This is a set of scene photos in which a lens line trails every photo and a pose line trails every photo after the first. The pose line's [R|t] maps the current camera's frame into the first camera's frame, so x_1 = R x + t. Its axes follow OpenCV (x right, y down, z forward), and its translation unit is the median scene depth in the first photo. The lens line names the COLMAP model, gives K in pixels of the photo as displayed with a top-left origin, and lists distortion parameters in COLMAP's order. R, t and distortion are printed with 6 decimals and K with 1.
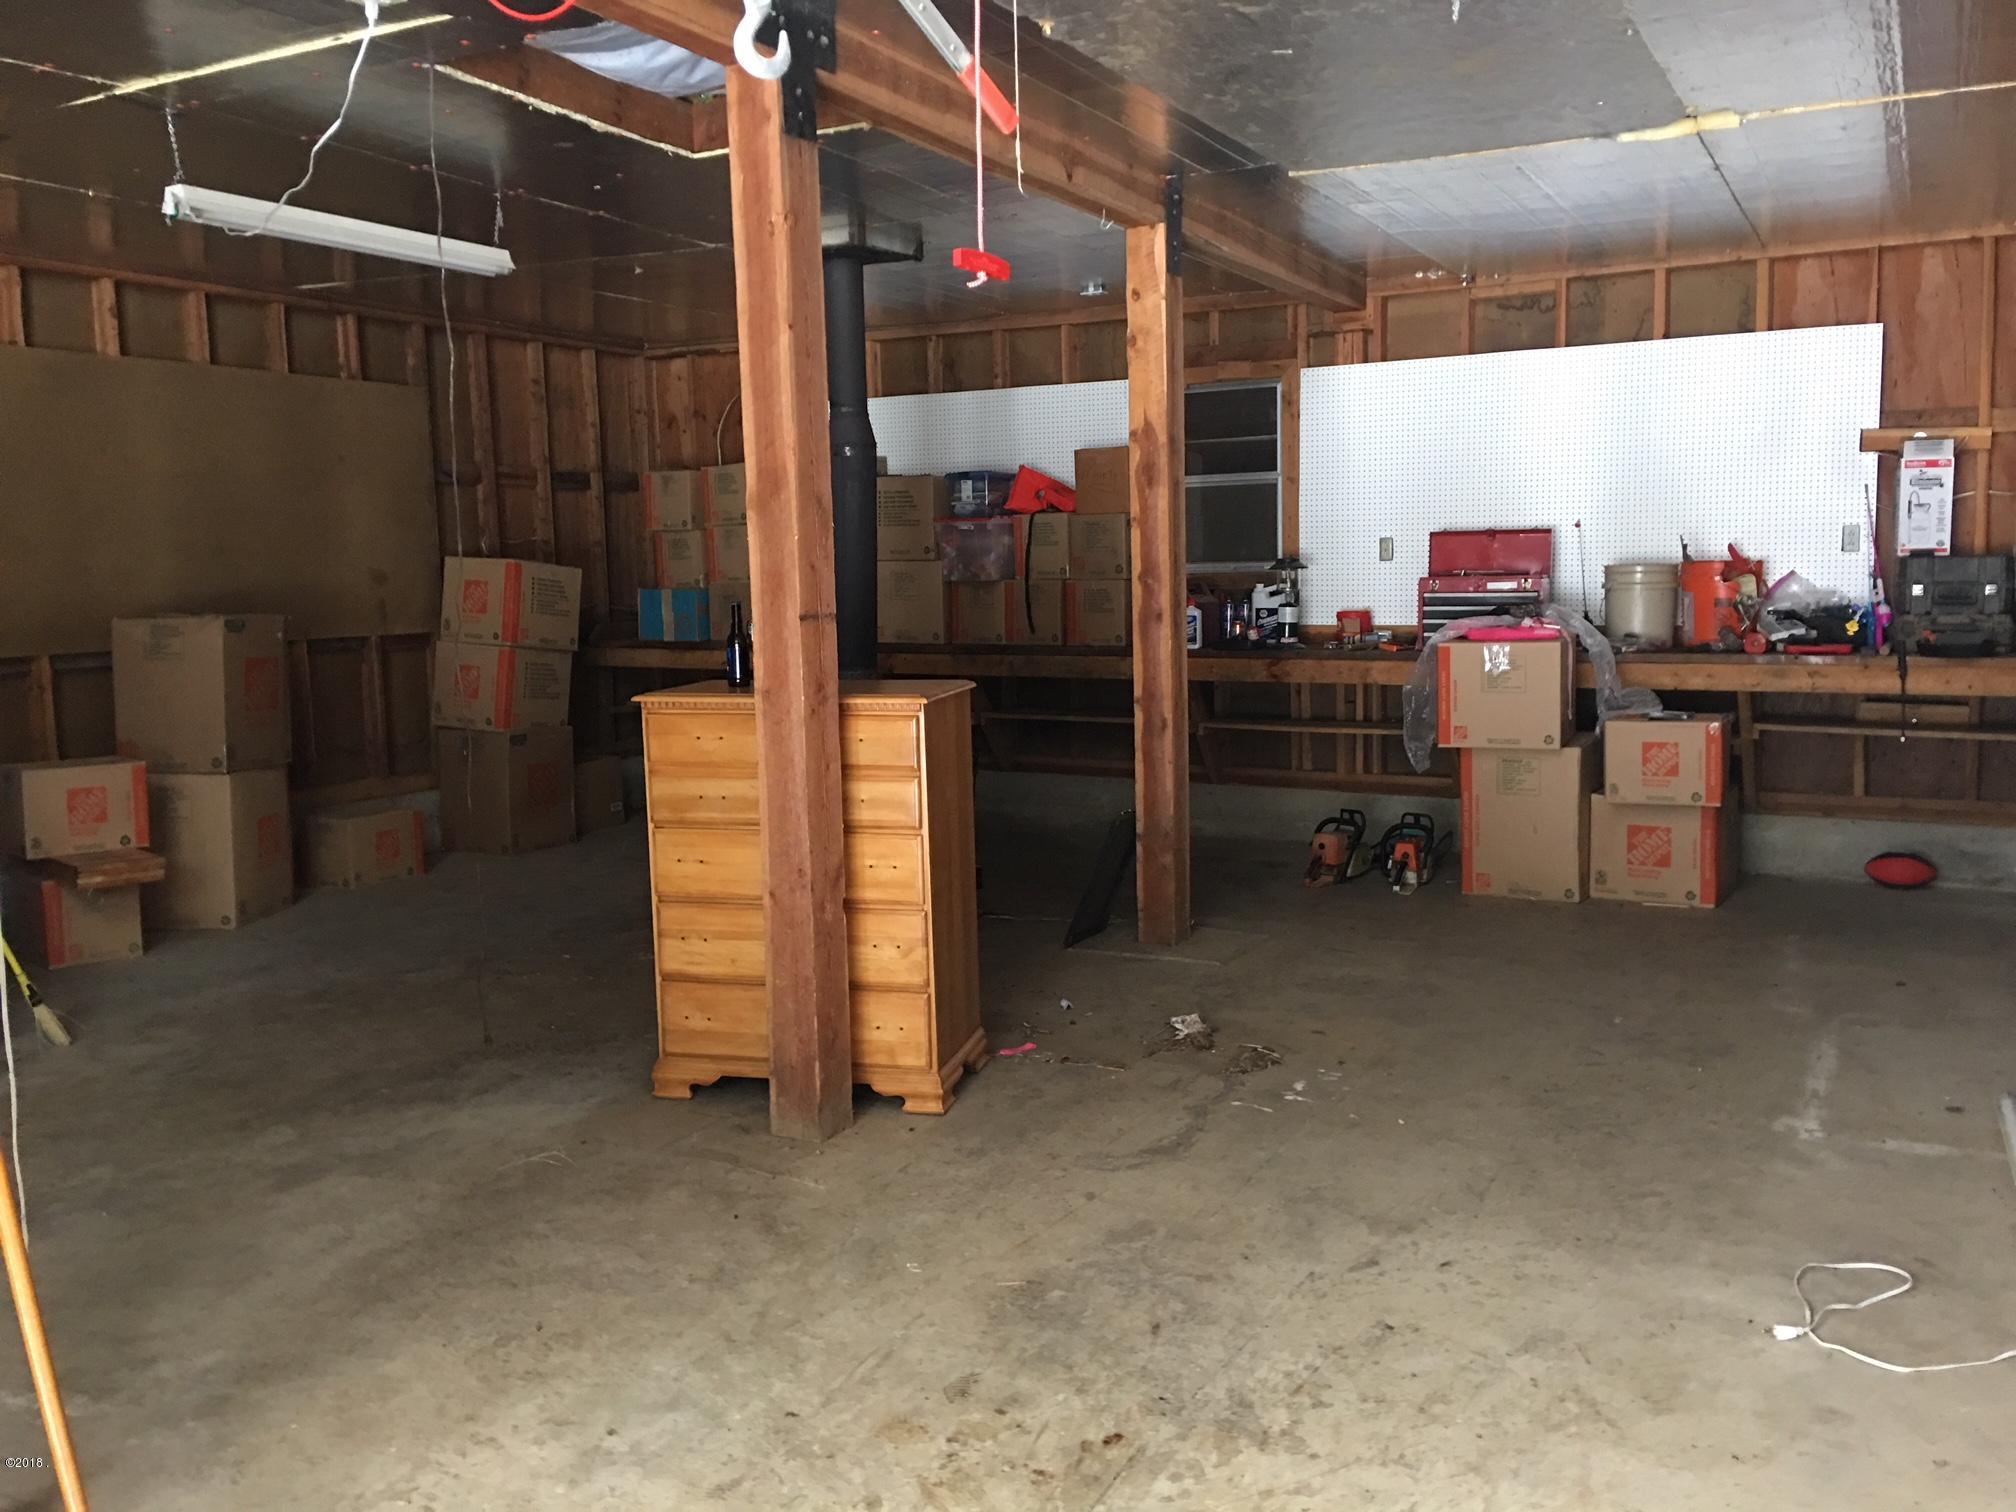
lens RADIAL K [[1685.2, 0, 1022.2], [0, 1685.2, 741.2], [0, 0, 1]] dist [0.110494, -0.157699]
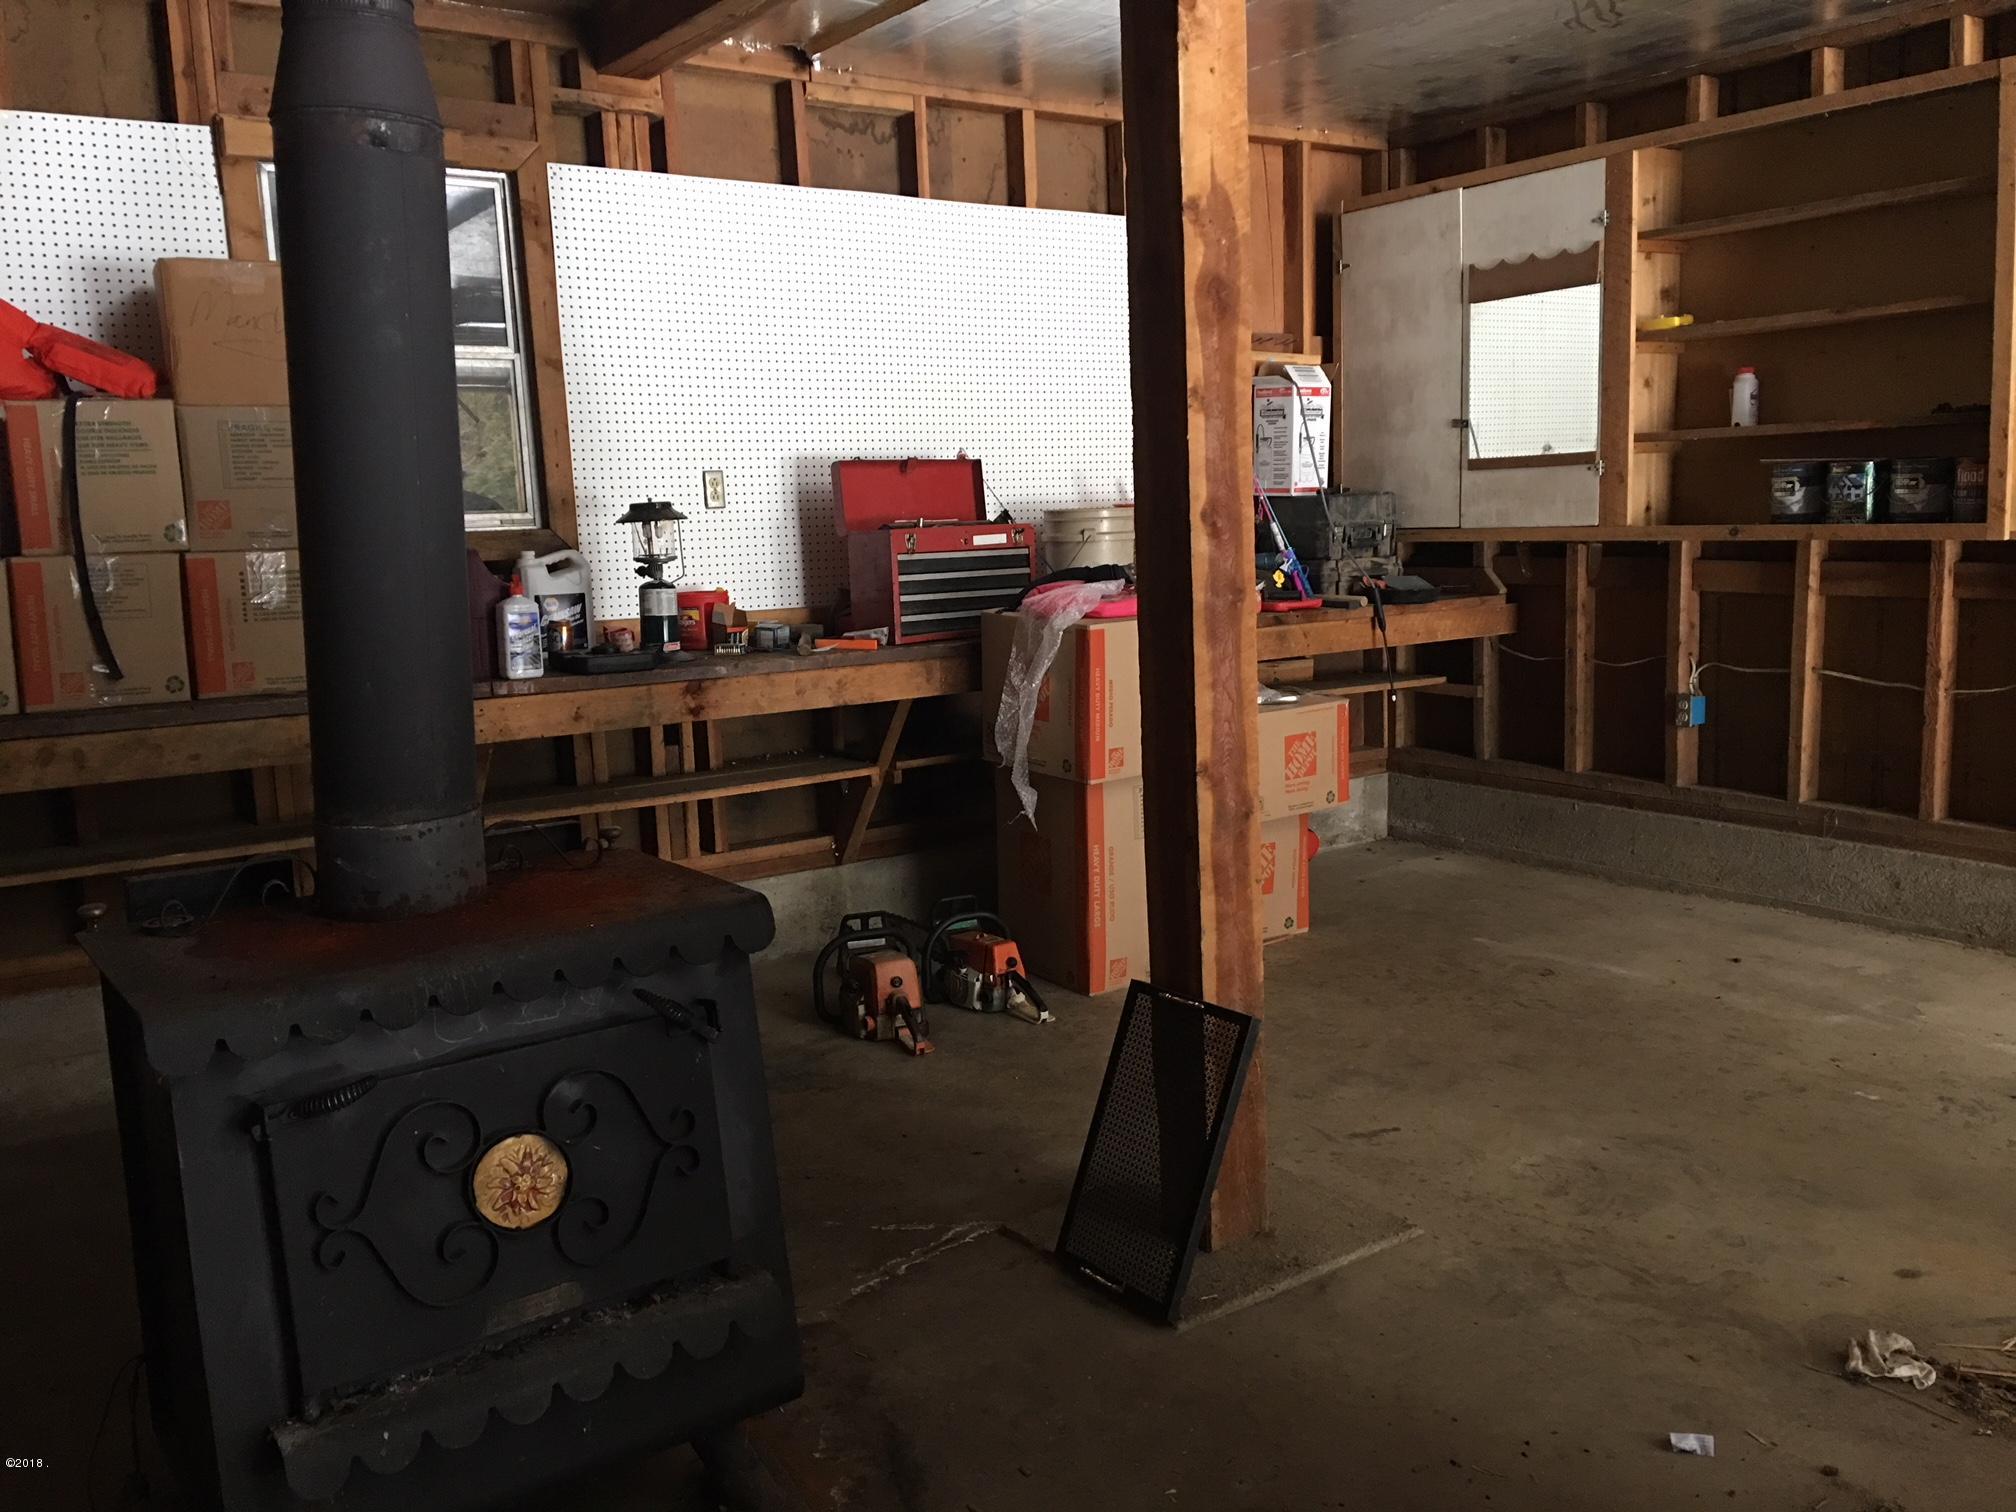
lens RADIAL K [[1685.2, 0, 1018.4], [0, 1685.2, 743.2], [0, 0, 1]] dist [0.110494, -0.157699]
pose [[0.442357, -0.125188, 0.888059, -0.281534], [0.118380, 0.989696, 0.080548, -0.056139], [-0.888992, 0.069497, 0.452618, 0.603010]]
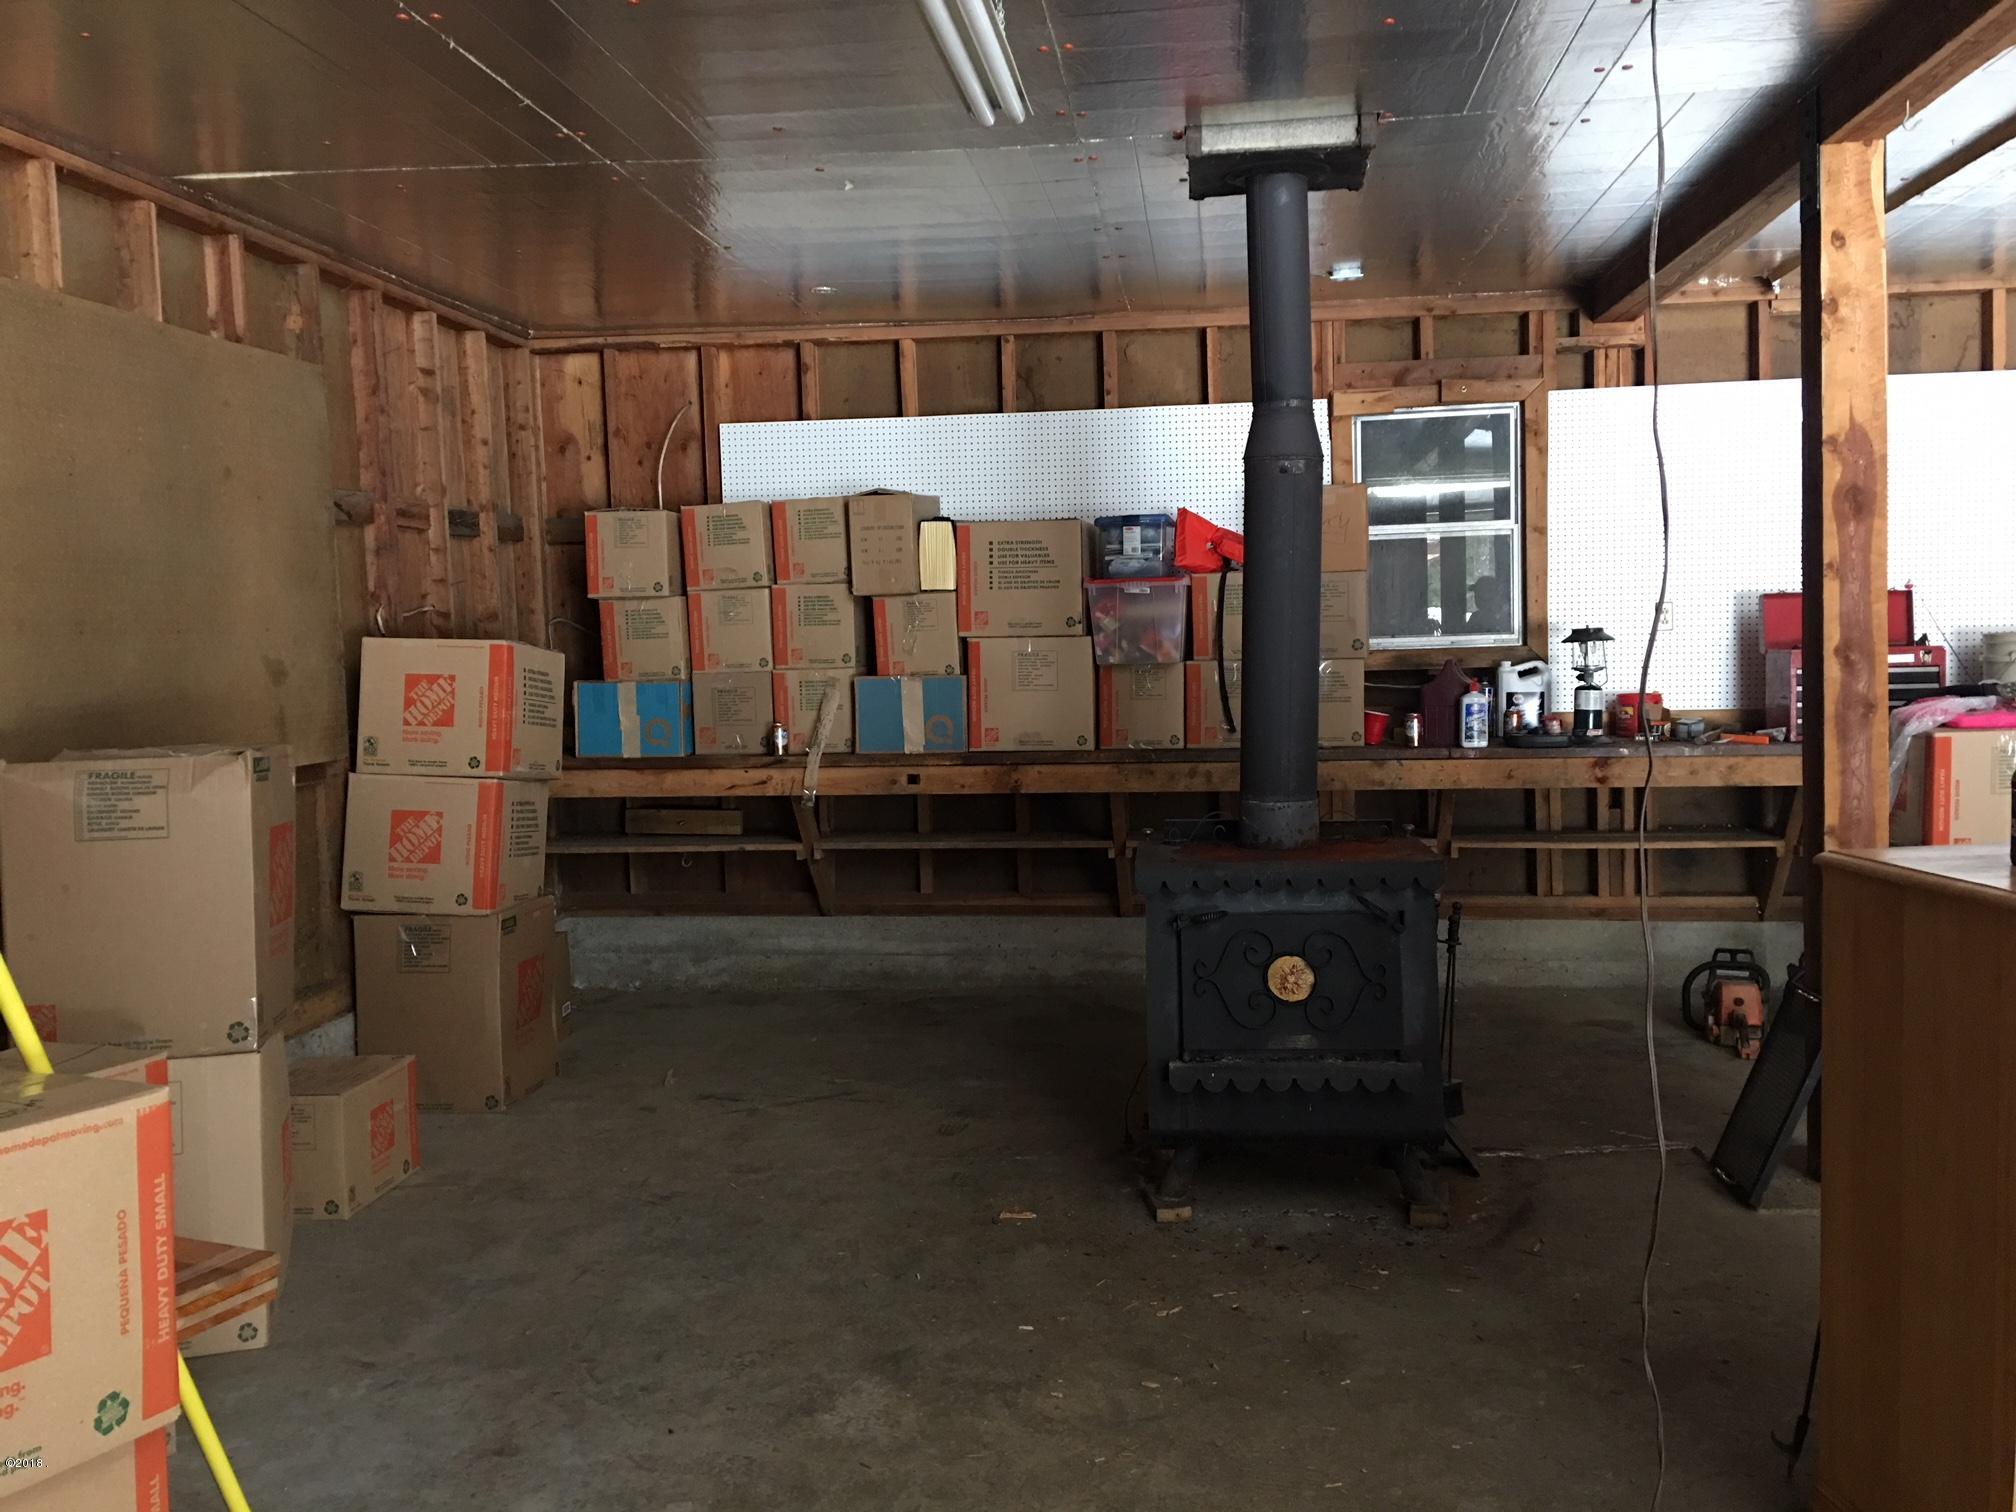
lens RADIAL K [[1685.2, 0, 1001.7], [0, 1685.2, 745.5], [0, 0, 1]] dist [0.110494, -0.157699]
pose [[0.930381, -0.031259, 0.365258, -0.359893], [0.047968, 0.998172, -0.036760, -0.035848], [-0.363441, 0.051722, 0.930180, 0.348064]]
